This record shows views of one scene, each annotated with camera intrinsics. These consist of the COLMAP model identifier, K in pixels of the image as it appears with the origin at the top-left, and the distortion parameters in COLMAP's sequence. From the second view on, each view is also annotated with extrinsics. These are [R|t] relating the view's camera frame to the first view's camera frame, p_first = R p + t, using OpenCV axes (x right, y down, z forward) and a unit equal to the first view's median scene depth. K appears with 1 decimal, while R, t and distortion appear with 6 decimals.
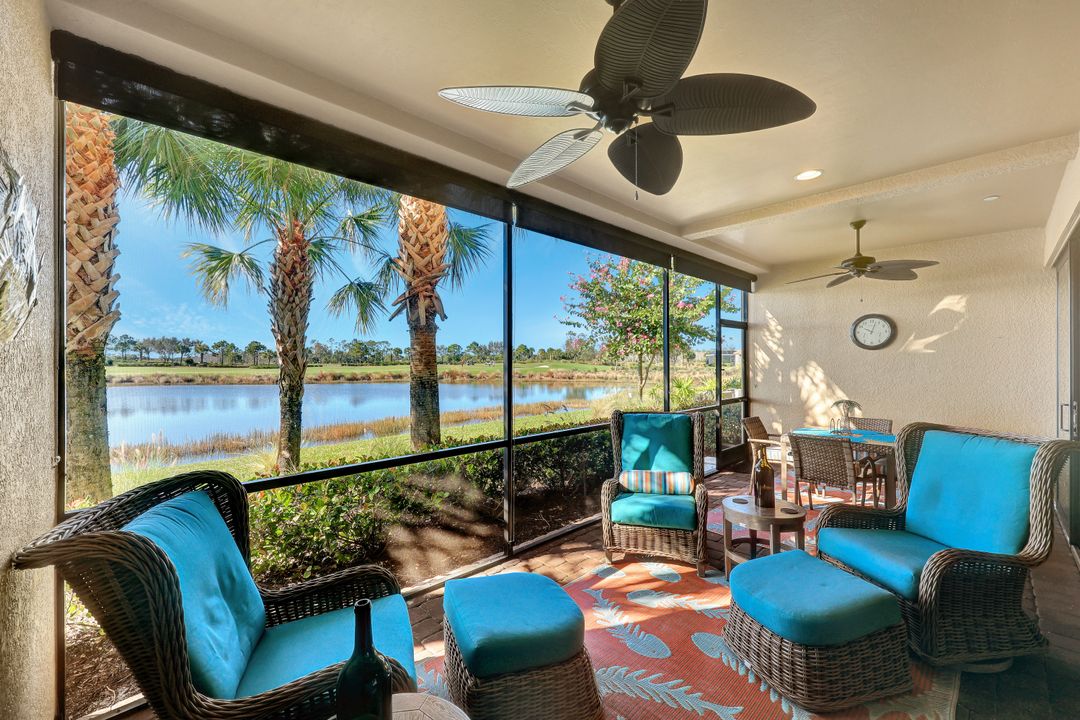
lens RADIAL K [[435.0, 0, 547.8], [0, 435.0, 355.1], [0, 0, 1]] dist [-0.002353, -0.000137]
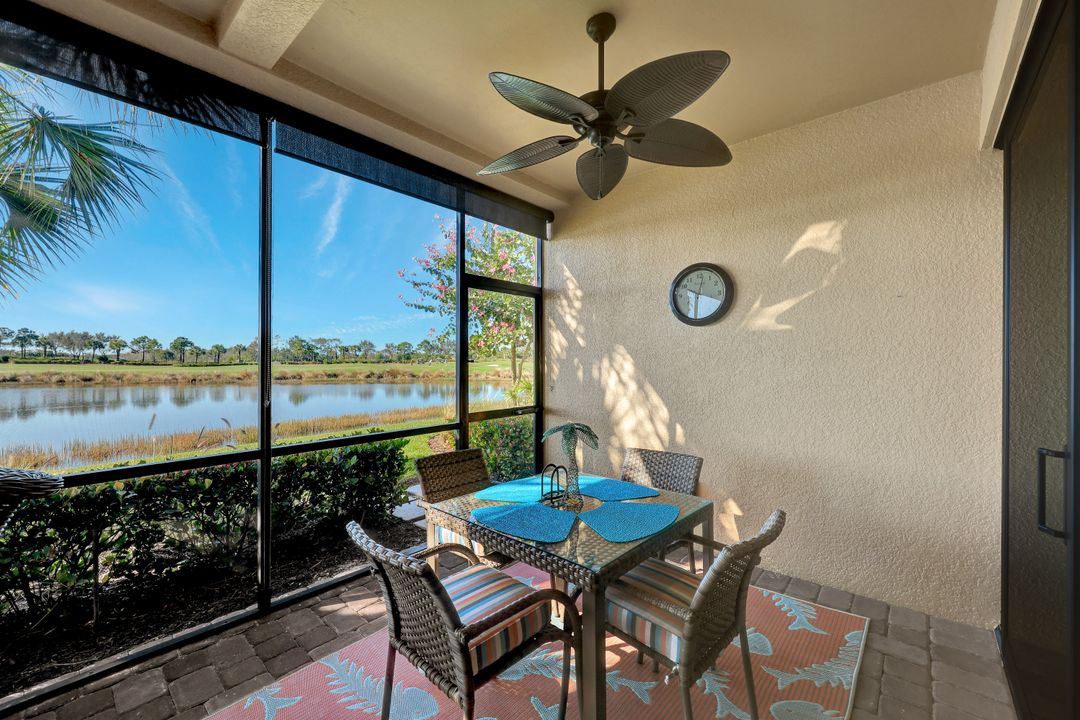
lens RADIAL K [[435.0, 0, 545.3], [0, 435.0, 358.9], [0, 0, 1]] dist [-0.002353, -0.000137]
pose [[0.996379, 0.005223, 0.084867, 0.035925], [-0.006074, 0.999934, 0.009767, 0.002176], [-0.084810, -0.010247, 0.996344, 0.031762]]
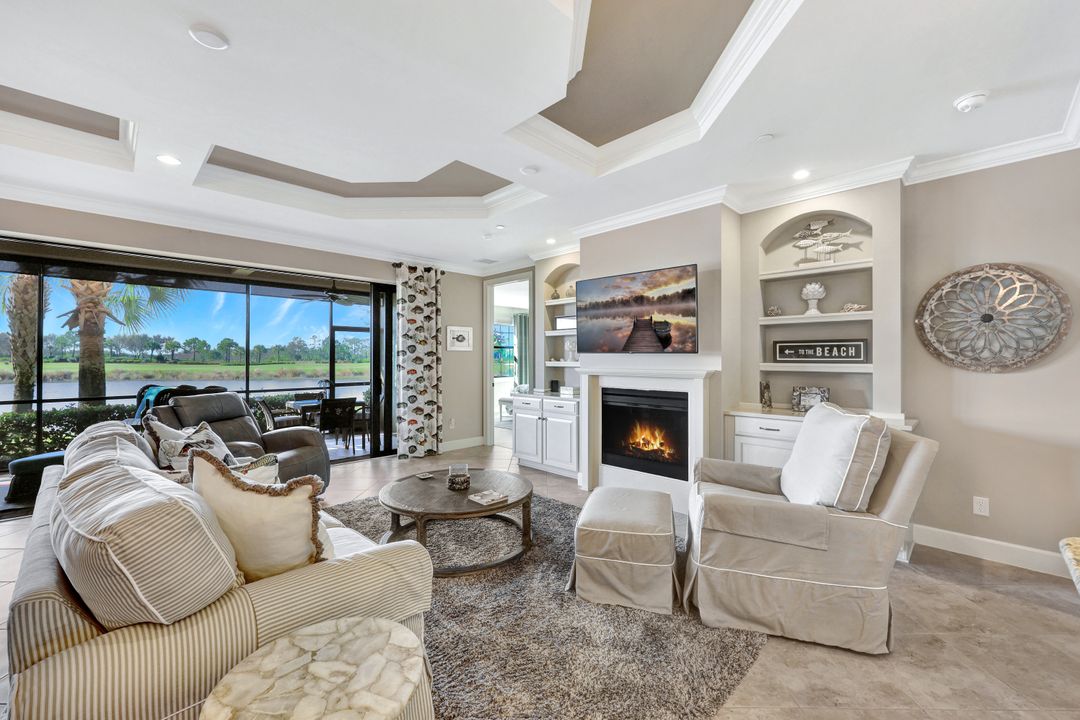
lens RADIAL K [[435.0, 0, 544.2], [0, 435.0, 354.5], [0, 0, 1]] dist [-0.002353, -0.000137]
pose [[0.999835, 0.004800, 0.017530, 0.082351], [-0.004834, 0.999987, 0.001847, 0.000220], [-0.017521, -0.001932, 0.999845, -0.033750]]
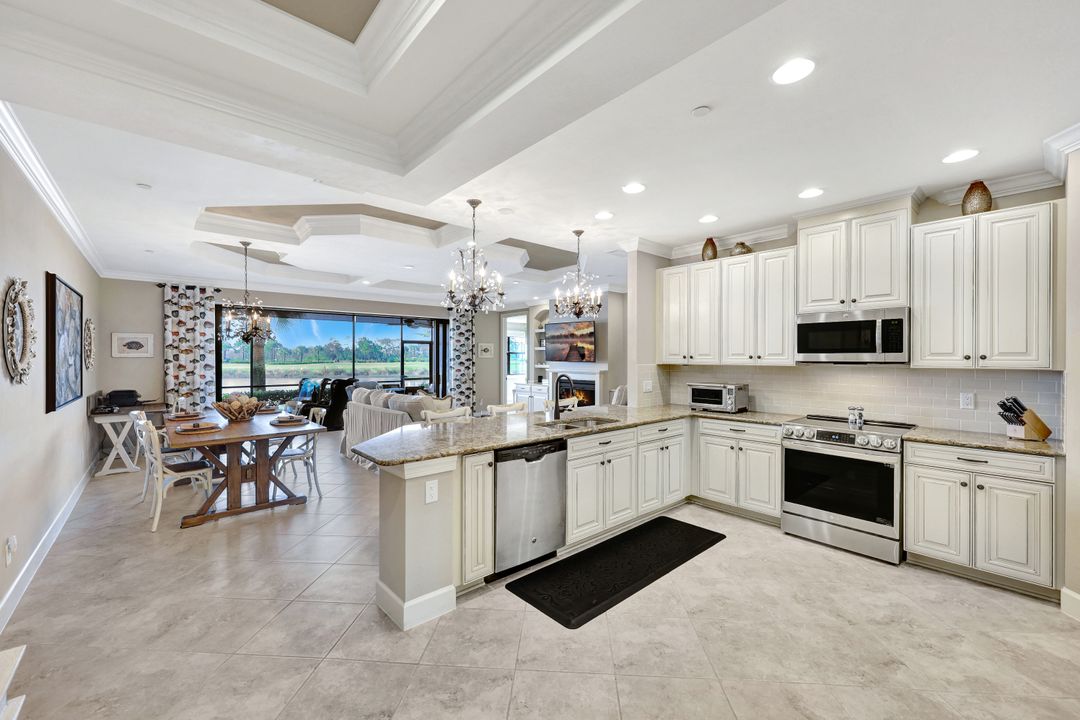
lens RADIAL K [[435.0, 0, 540.9], [0, 435.0, 357.5], [0, 0, 1]] dist [-0.002353, -0.000137]
pose [[0.998729, 0.005792, -0.050073, 0.092447], [-0.005251, 0.999926, 0.010932, -0.002082], [0.050132, -0.010655, 0.998686, -0.089439]]
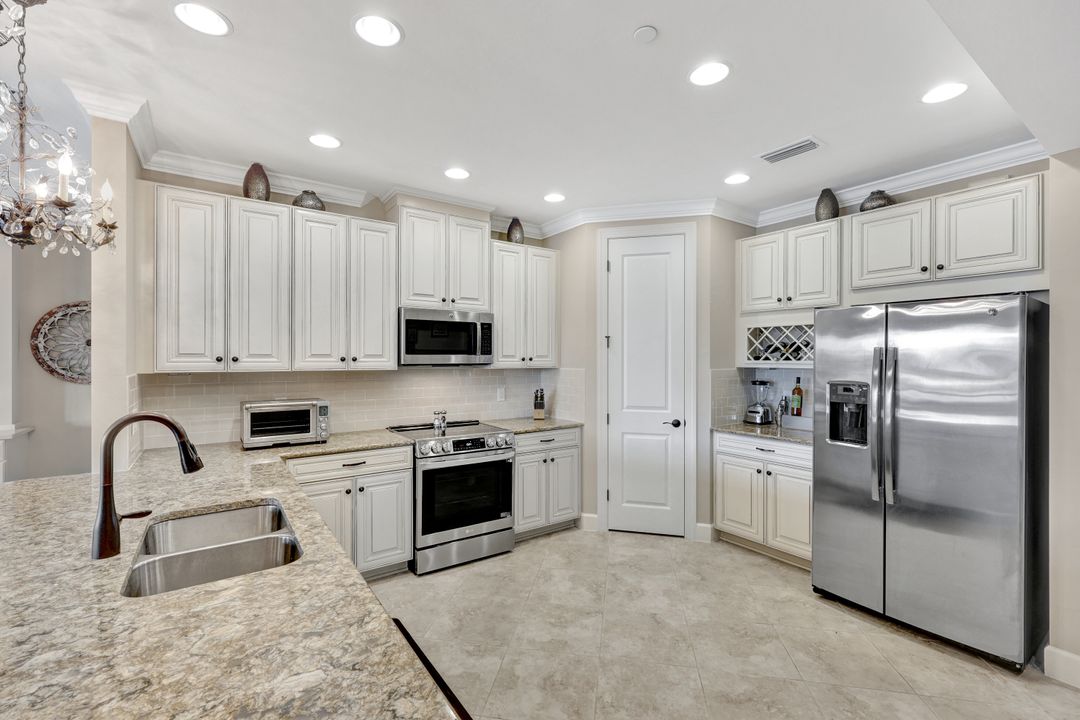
lens RADIAL K [[465.9, 0, 541.7], [0, 465.9, 358.2], [0, 0, 1]] dist [-0.000858, -0.000021]
pose [[0.160358, 0.007310, 0.987032, 0.077145], [-0.011263, 0.999921, -0.005576, -0.001697], [-0.986995, -0.010223, 0.160428, -0.057236]]
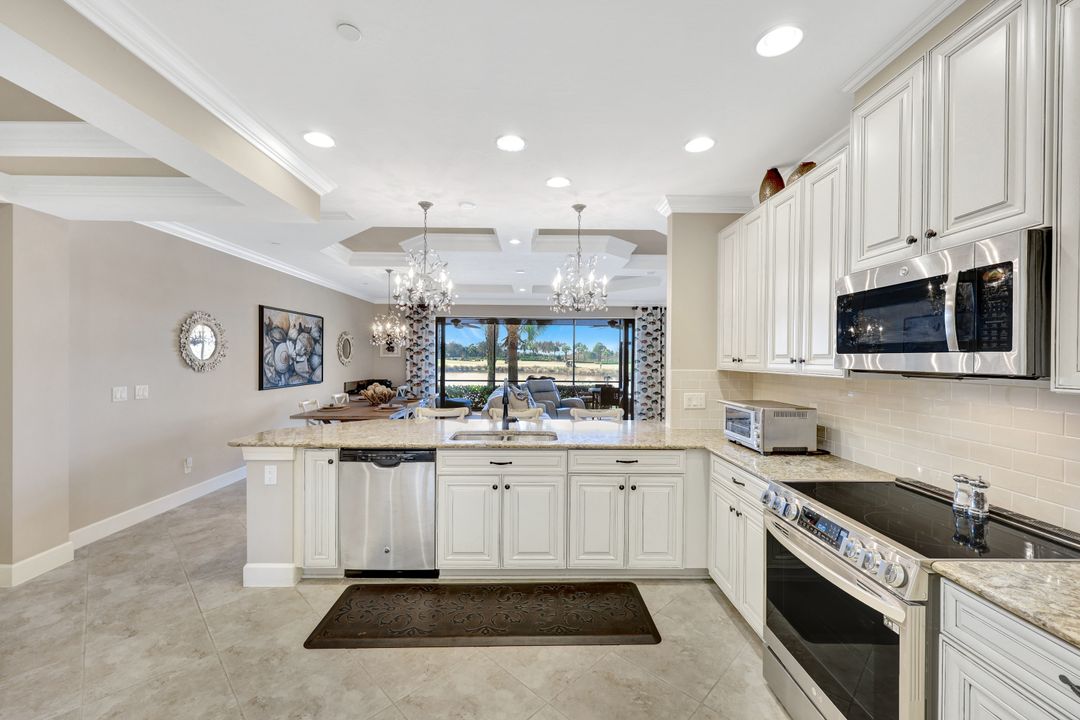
lens RADIAL K [[435.0, 0, 539.1], [0, 435.0, 359.7], [0, 0, 1]] dist [-0.002353, -0.000137]
pose [[0.727468, 0.014043, -0.685998, 0.125088], [-0.004267, 0.999864, 0.015943, -0.002193], [0.686129, -0.008671, 0.727428, -0.068467]]
